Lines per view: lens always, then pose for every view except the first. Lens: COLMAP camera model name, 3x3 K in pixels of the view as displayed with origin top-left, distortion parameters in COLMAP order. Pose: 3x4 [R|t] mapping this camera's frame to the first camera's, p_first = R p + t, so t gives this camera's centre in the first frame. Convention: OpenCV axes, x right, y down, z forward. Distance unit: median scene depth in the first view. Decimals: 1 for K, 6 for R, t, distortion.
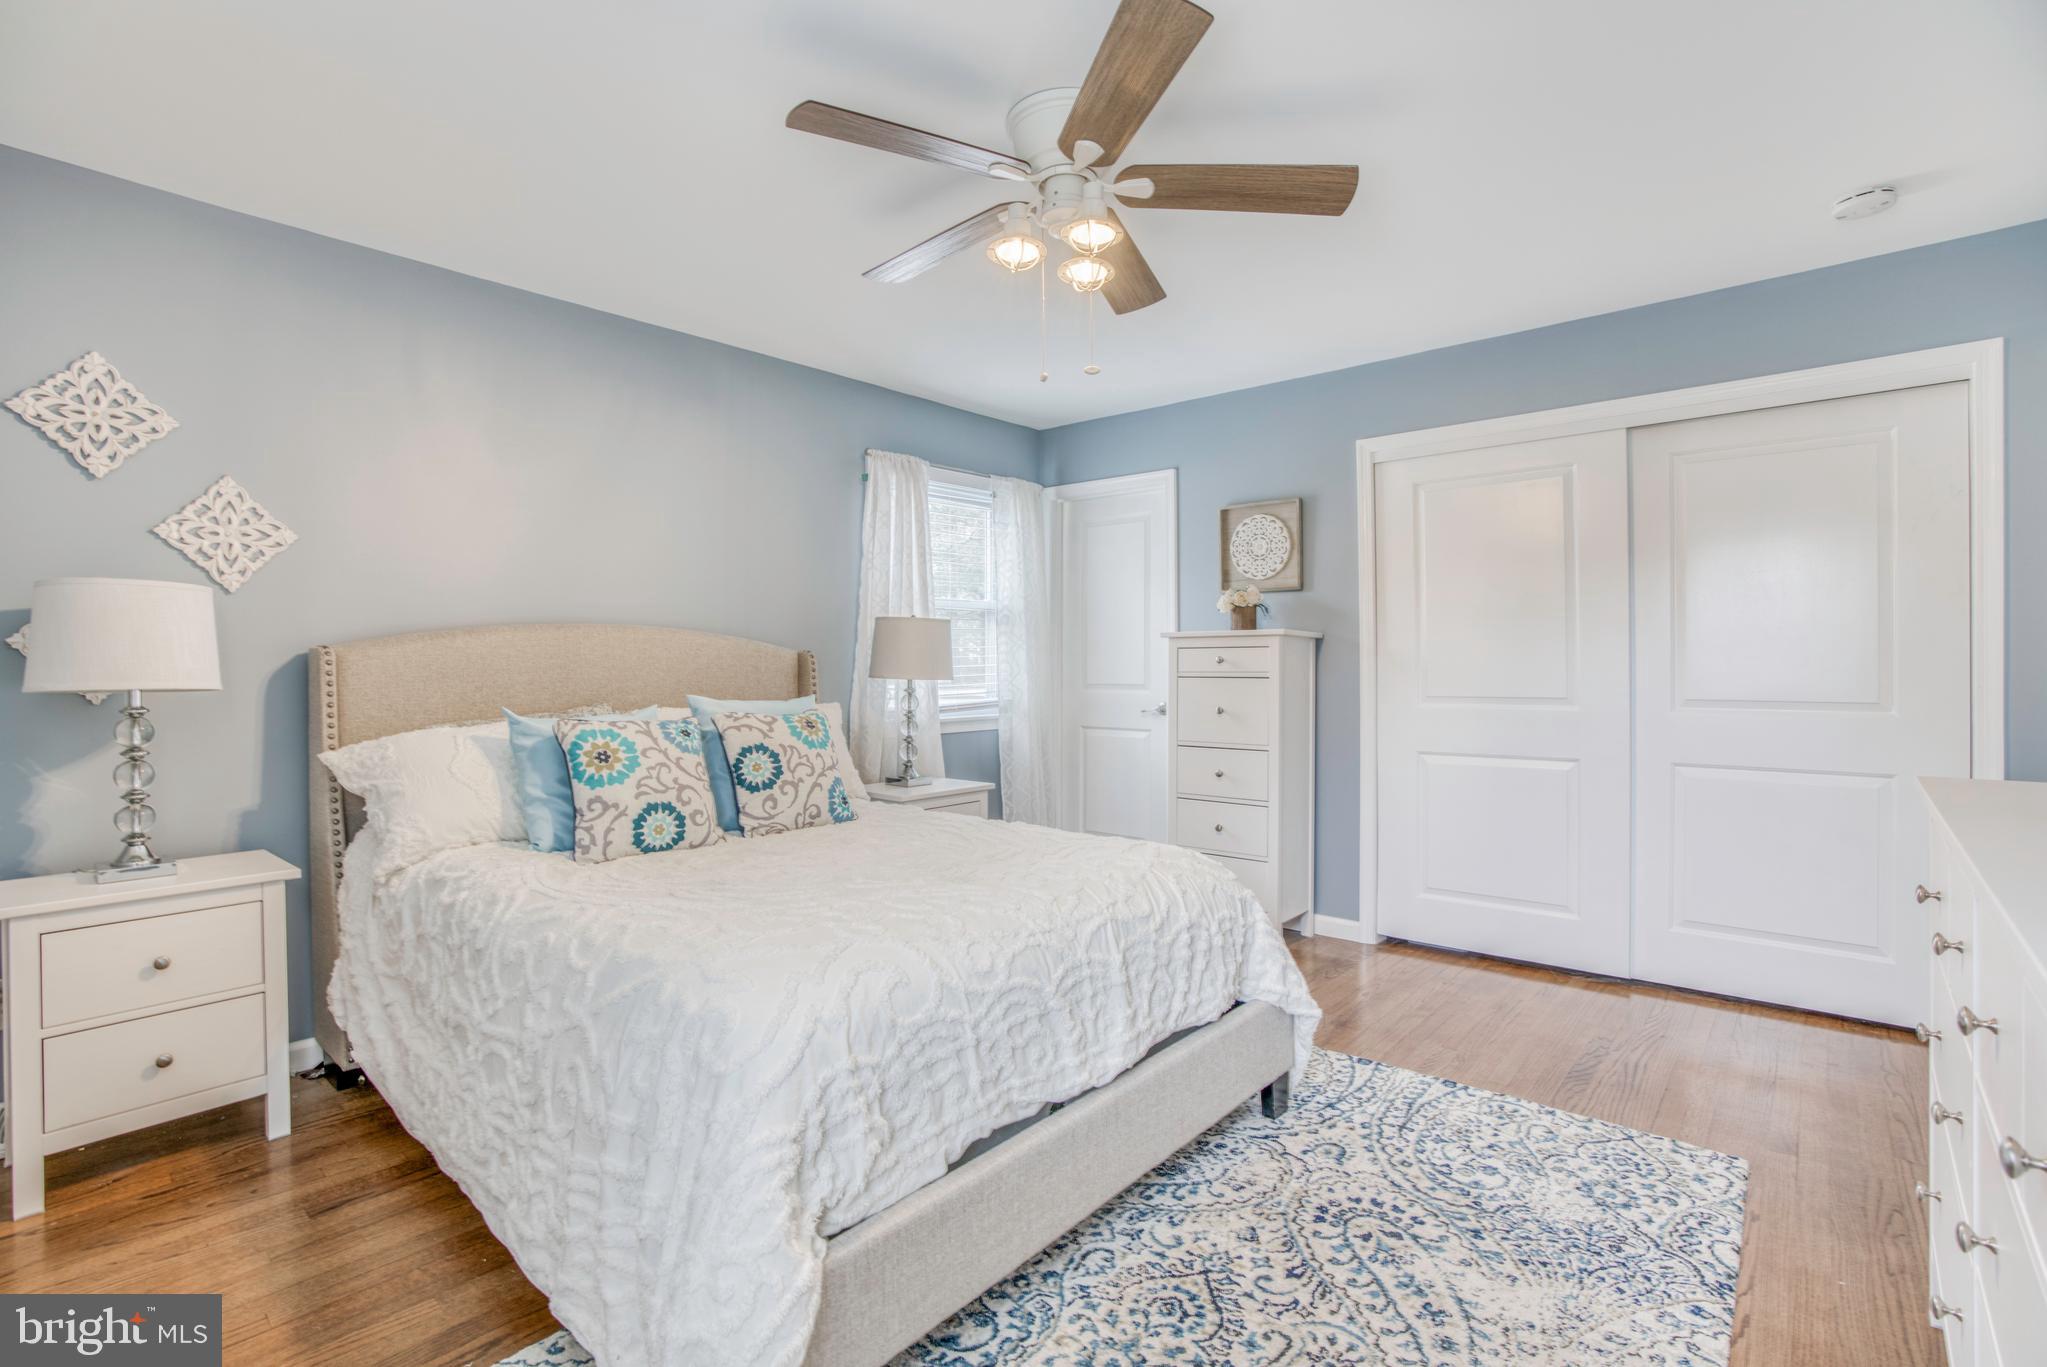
lens RADIAL K [[929.2, 0, 1022.6], [0, 929.2, 675.9], [0, 0, 1]] dist [-0.032202, 0.002411]
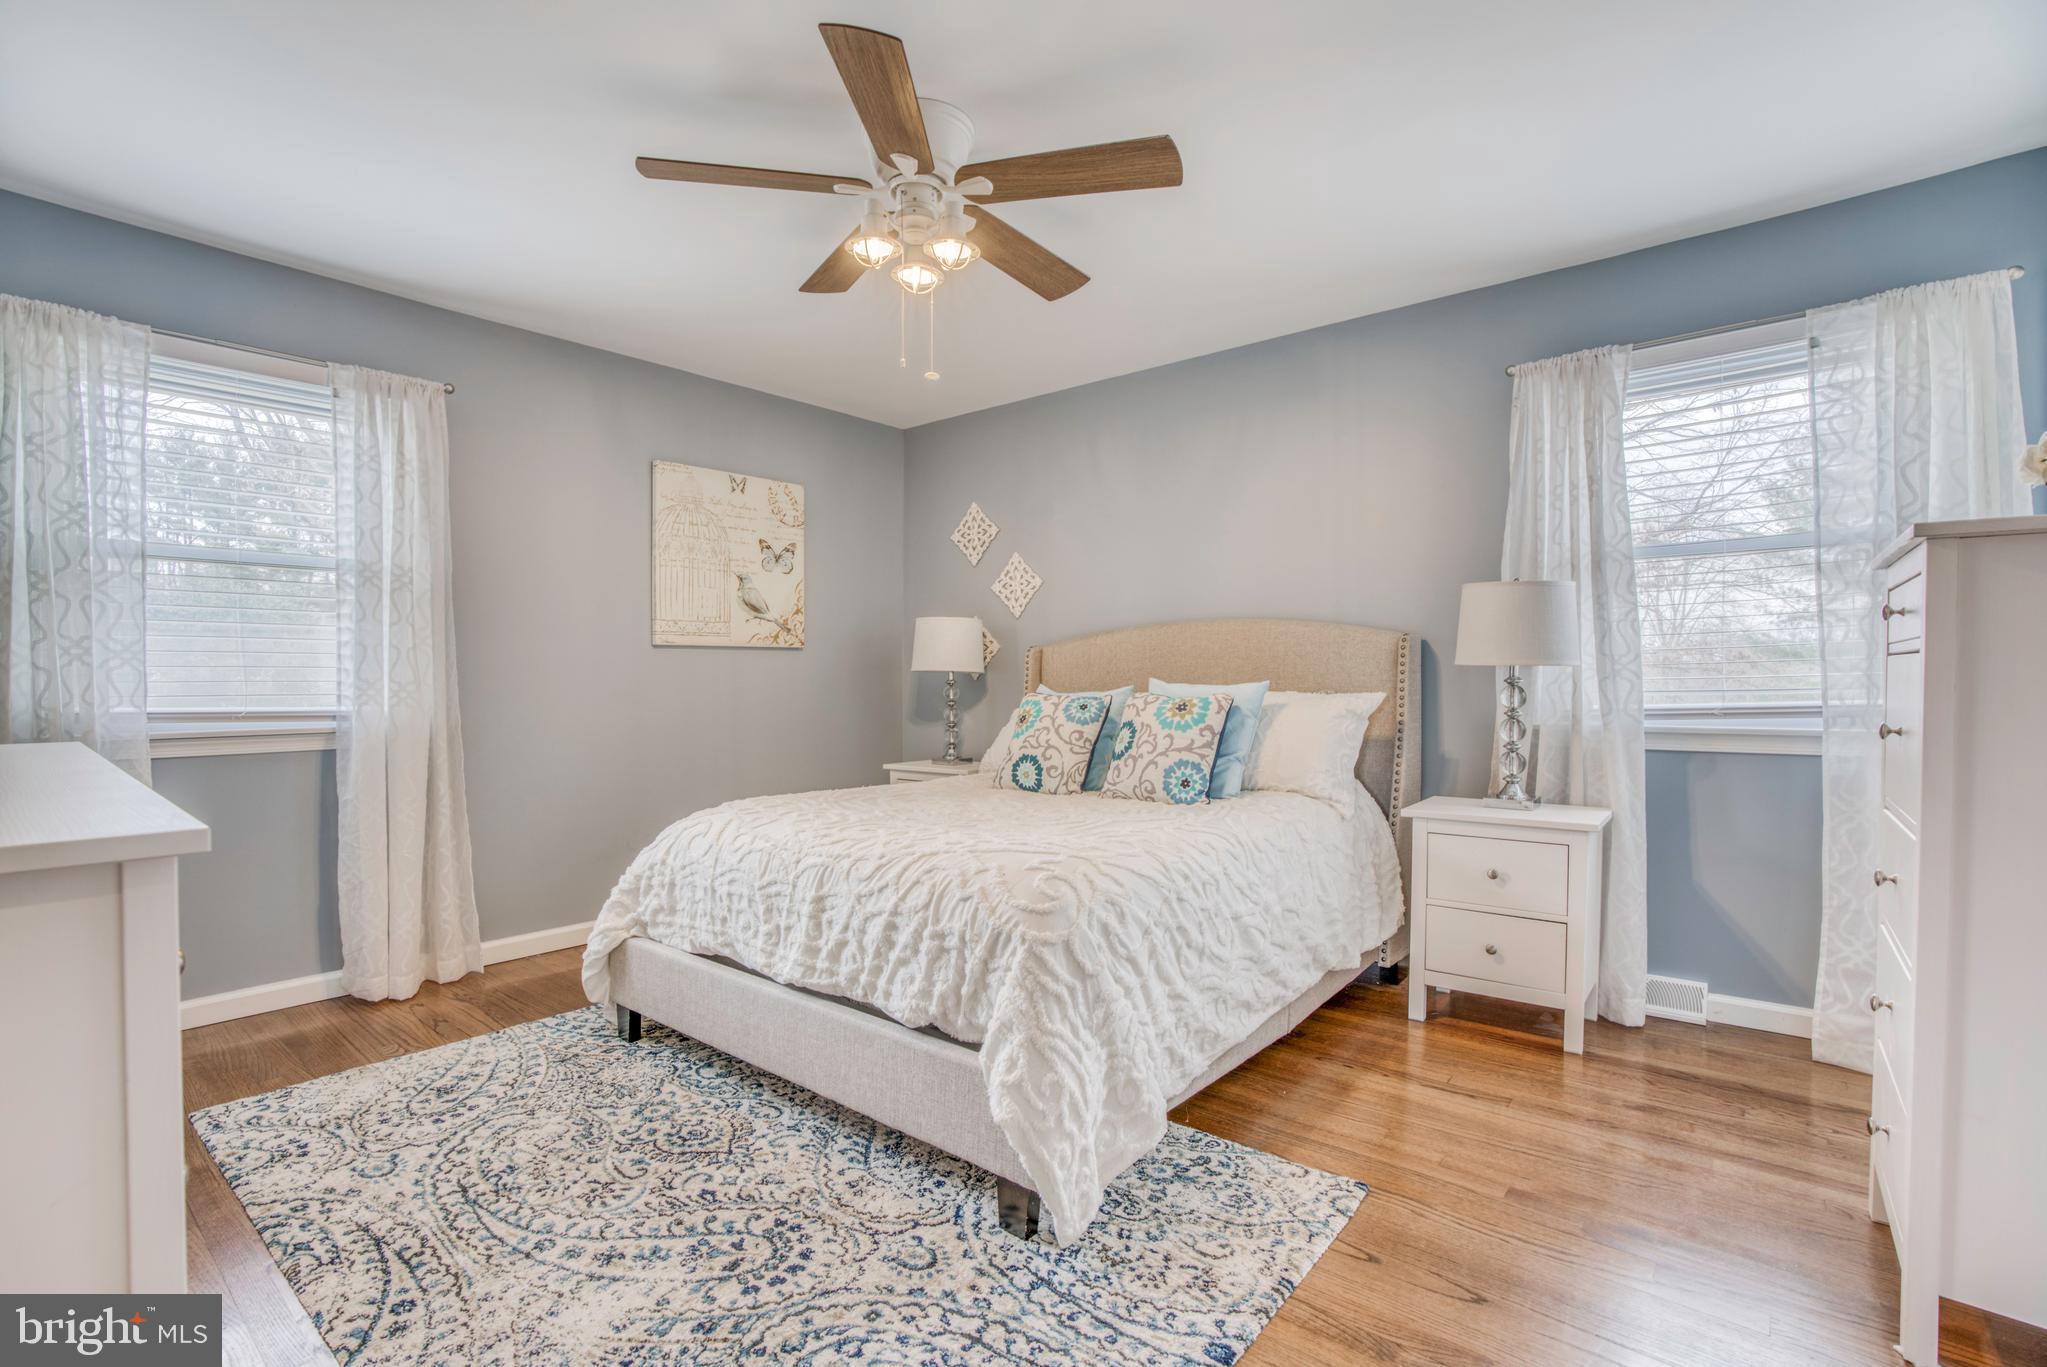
lens RADIAL K [[945.0, 0, 1020.3], [0, 945.0, 690.9], [0, 0, 1]] dist [-0.055495, 0.018335]
pose [[0.024884, 0.019161, -0.999507, 1.088202], [-0.000541, 0.999816, 0.019153, 0.017500], [0.999690, 0.000064, 0.024890, 1.039416]]
